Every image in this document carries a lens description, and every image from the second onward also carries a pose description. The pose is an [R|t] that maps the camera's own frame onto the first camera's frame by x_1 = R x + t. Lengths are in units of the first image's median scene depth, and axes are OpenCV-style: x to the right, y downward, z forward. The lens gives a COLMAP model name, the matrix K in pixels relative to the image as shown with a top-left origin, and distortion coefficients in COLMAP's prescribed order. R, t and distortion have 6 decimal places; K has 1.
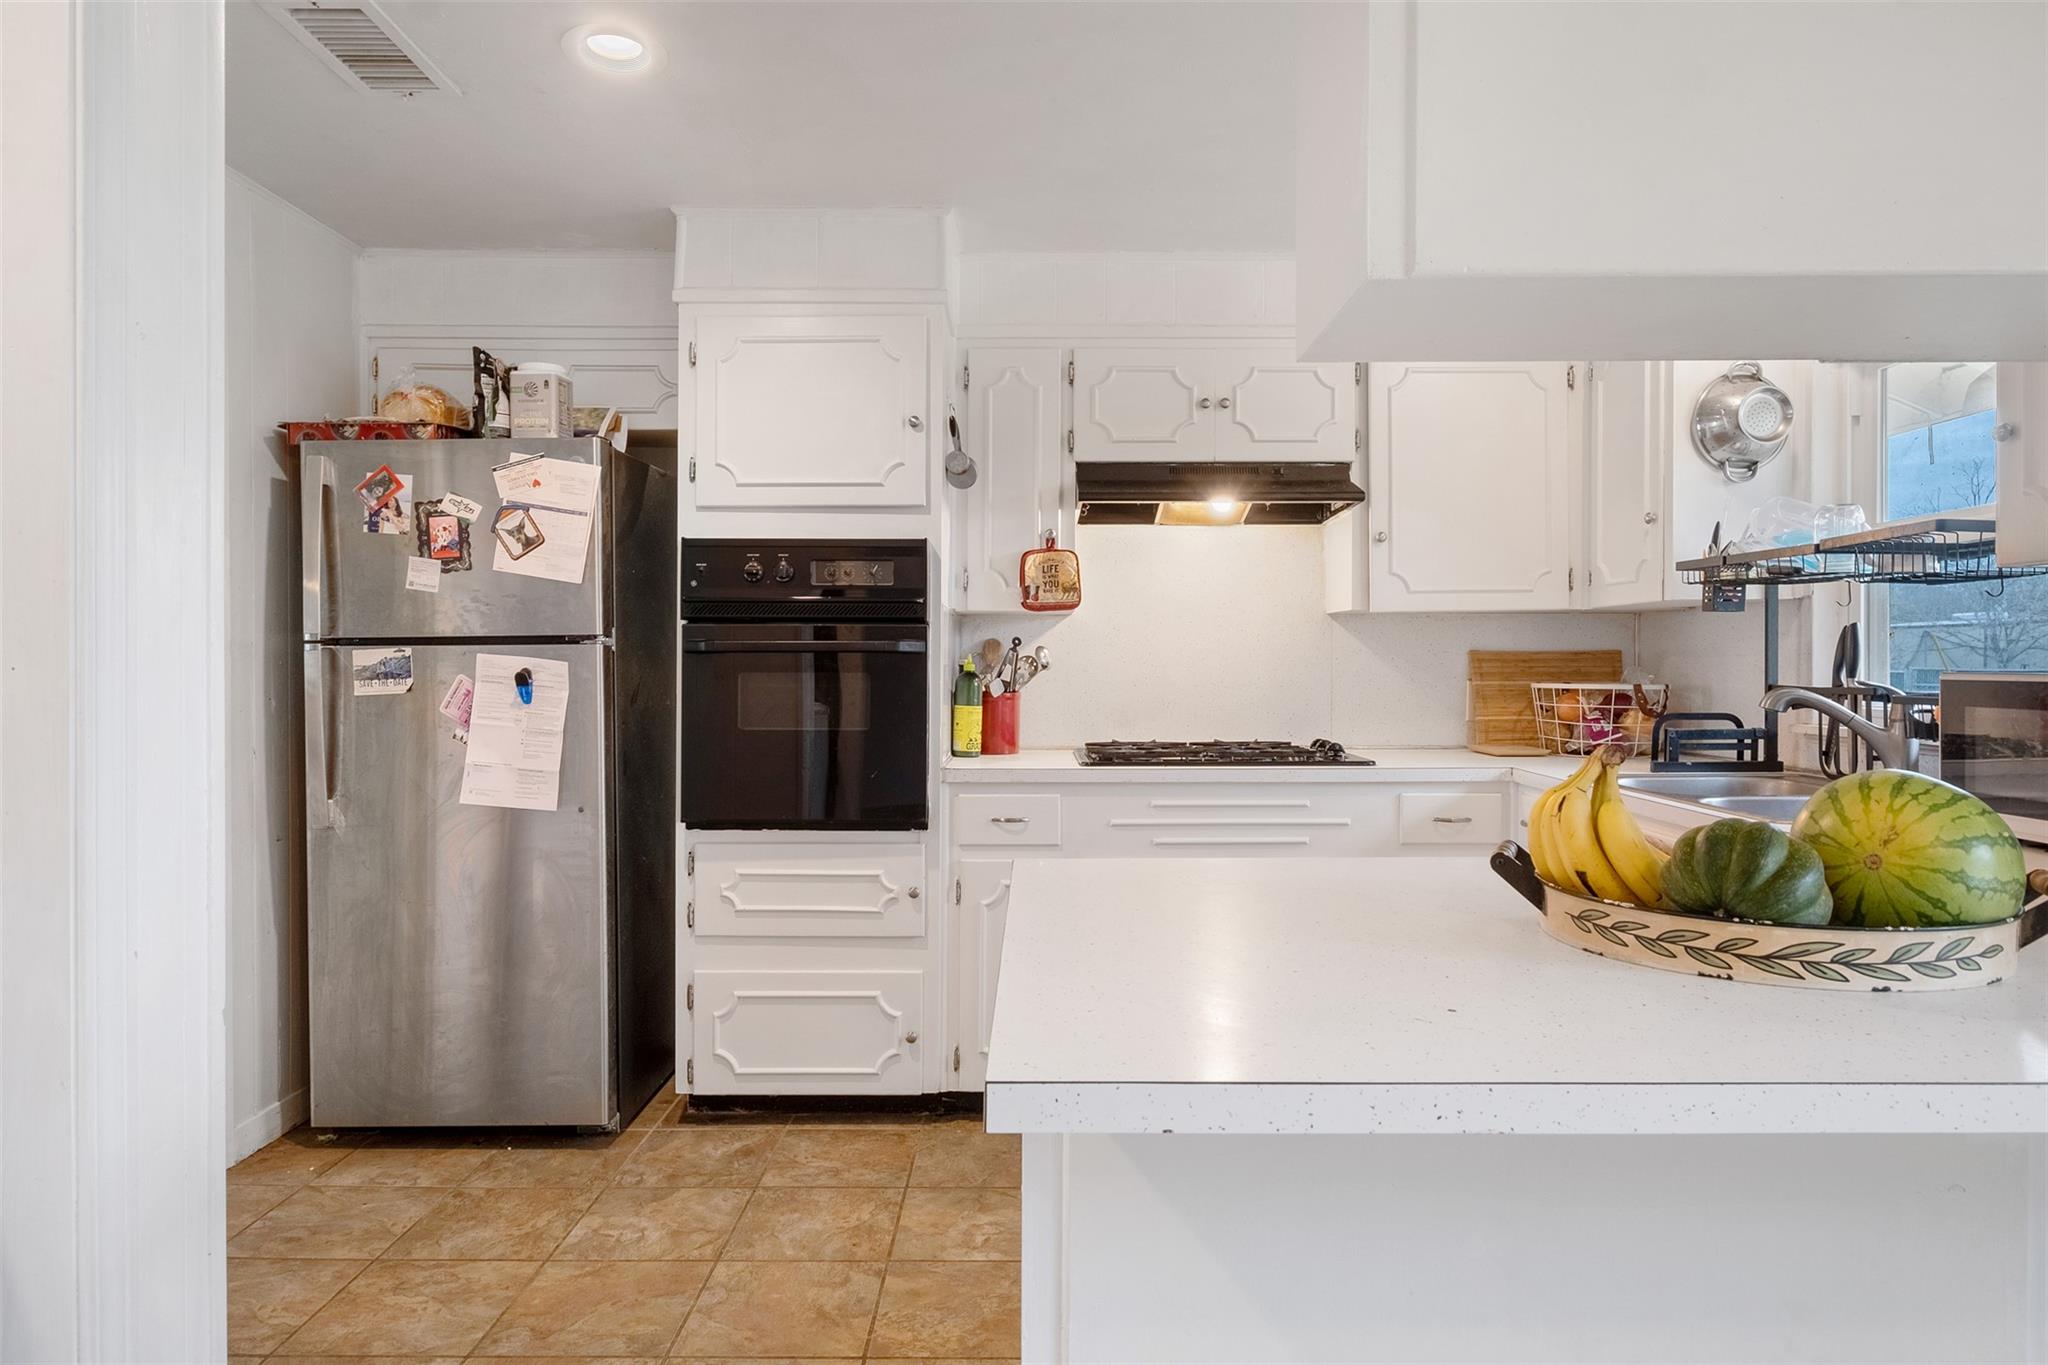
lens RADIAL K [[1256.9, 0, 1052.4], [0, 1256.9, 673.2], [0, 0, 1]] dist [-0.000932, 0.000357]
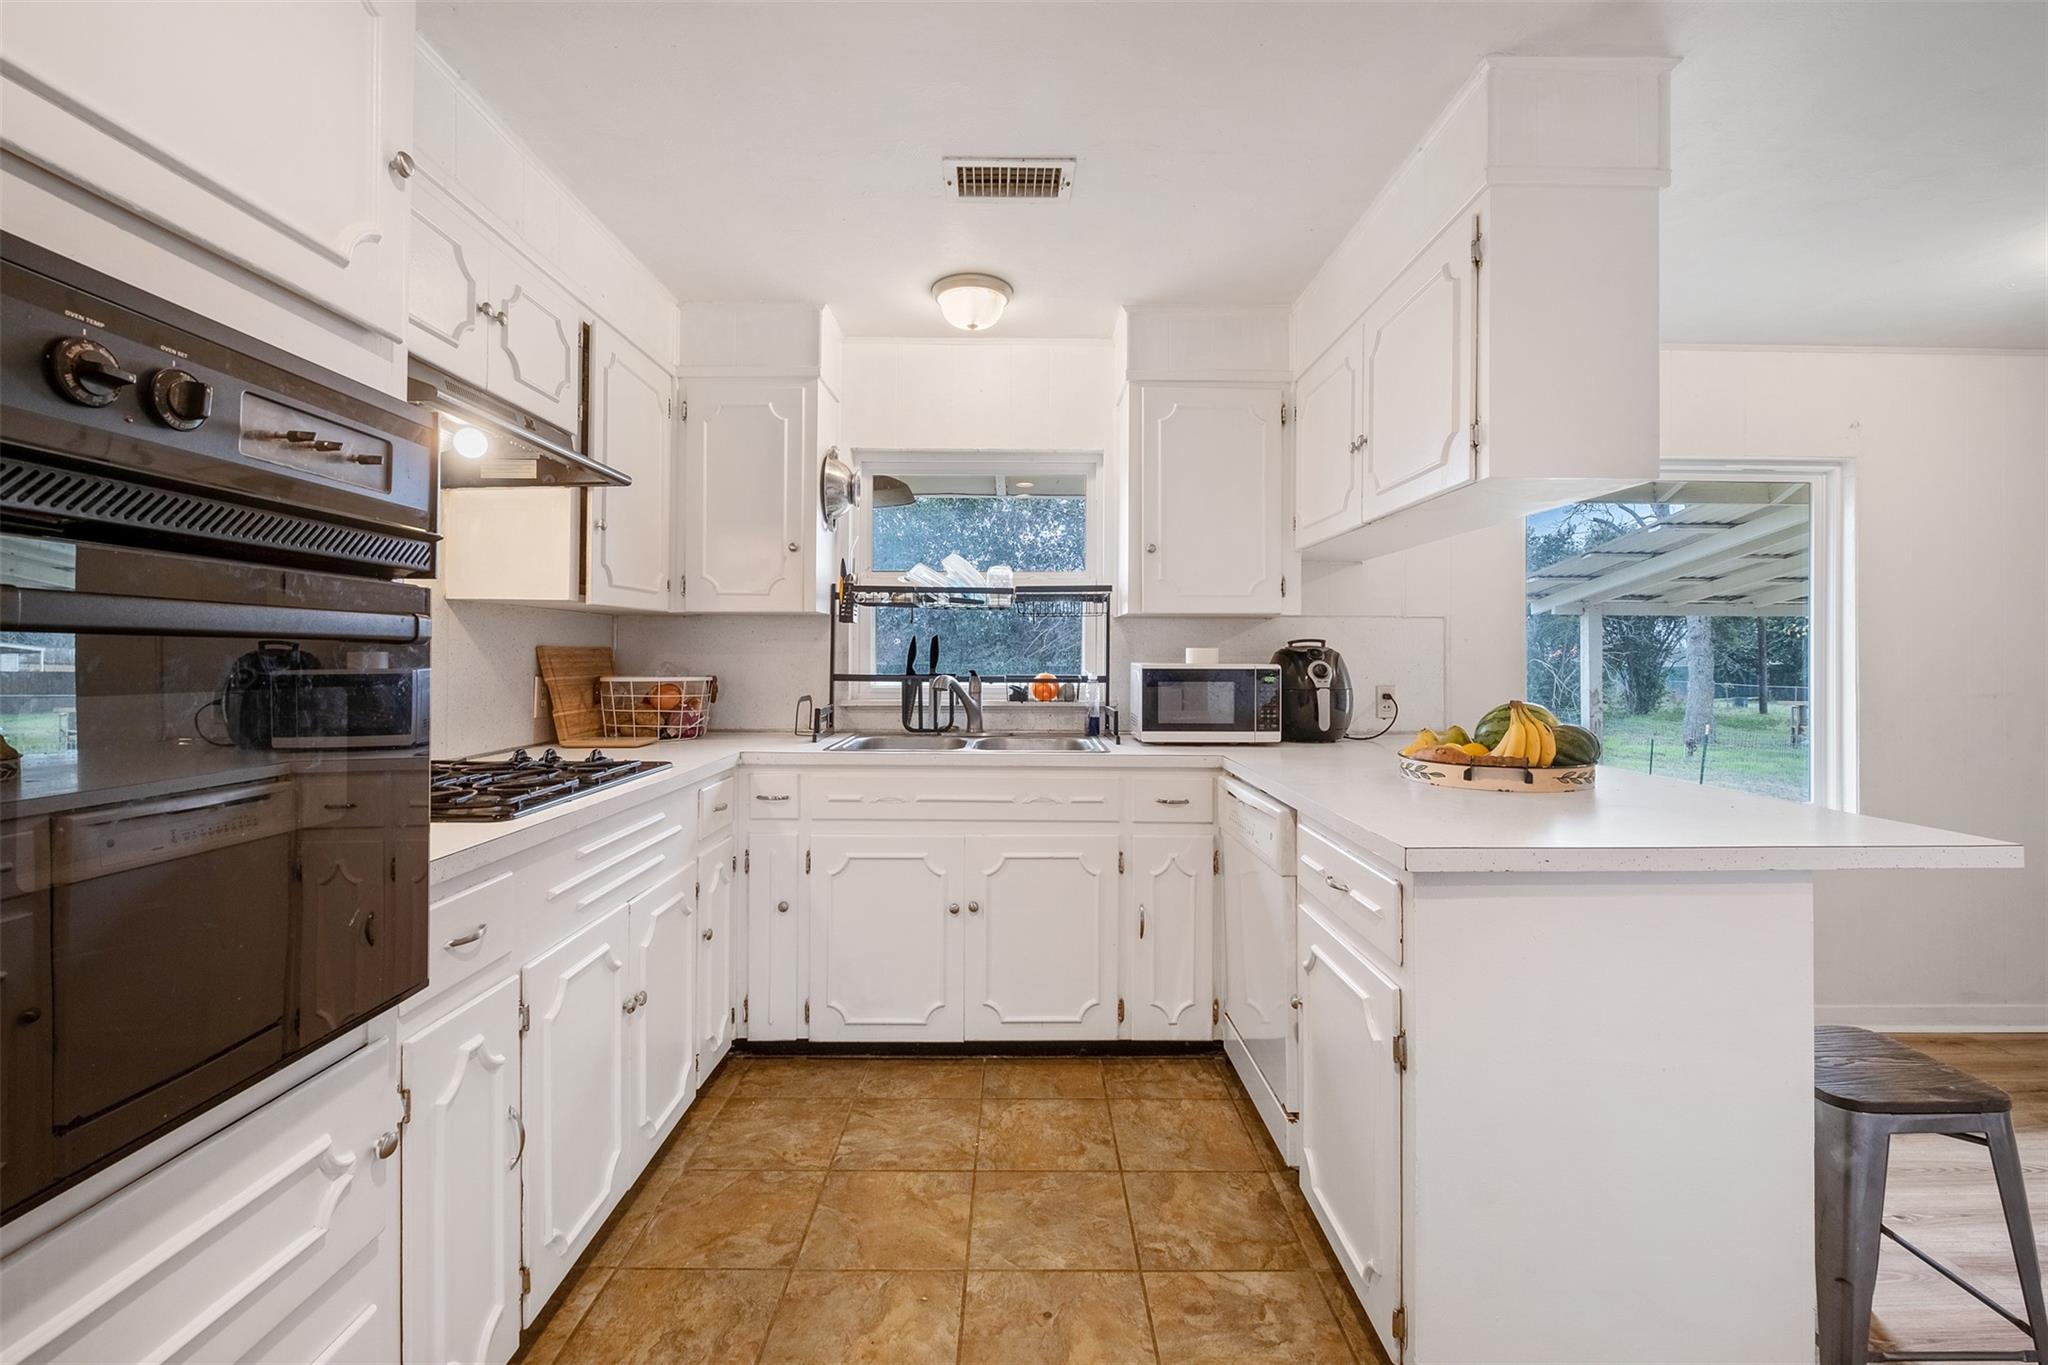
lens RADIAL K [[908.2, 0, 1020.1], [0, 908.2, 662.7], [0, 0, 1]] dist [0.000608, -0.000187]
pose [[0.004445, -0.008455, 0.999954, -0.416679], [0.003425, 0.999959, 0.008440, -0.010543], [-0.999984, 0.003387, 0.004474, 0.691162]]
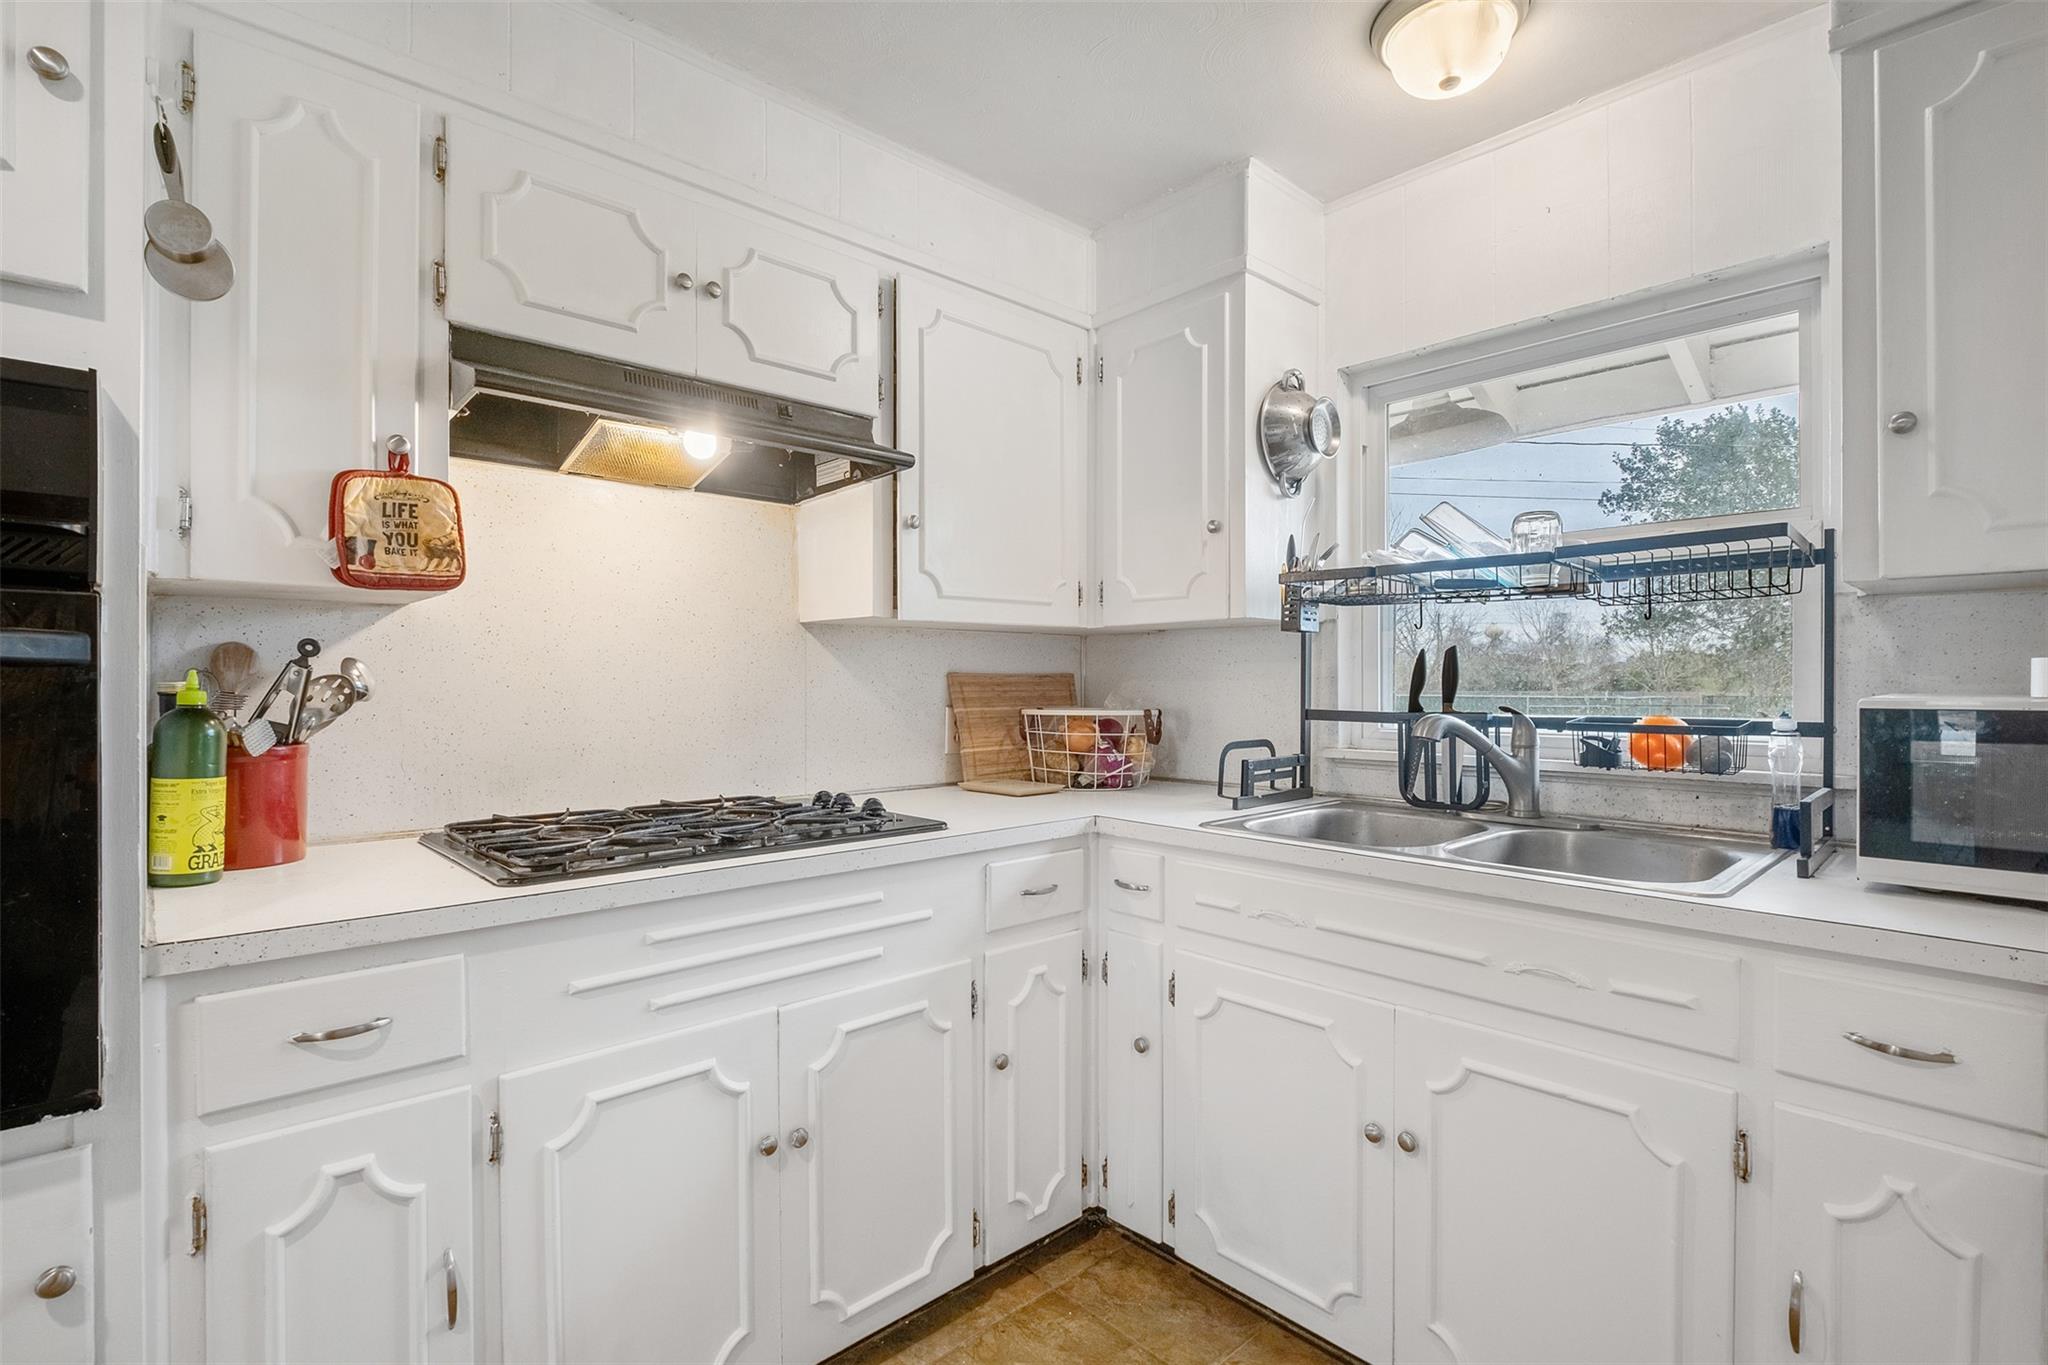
lens RADIAL K [[949.6, 0, 1029.2], [0, 949.6, 692.5], [0, 0, 1]] dist [-0.011653, 0.000983]
pose [[0.738296, -0.005477, 0.674455, -0.074831], [0.004750, 0.999984, 0.002921, -0.006446], [-0.674460, 0.001047, 0.738310, 0.532010]]
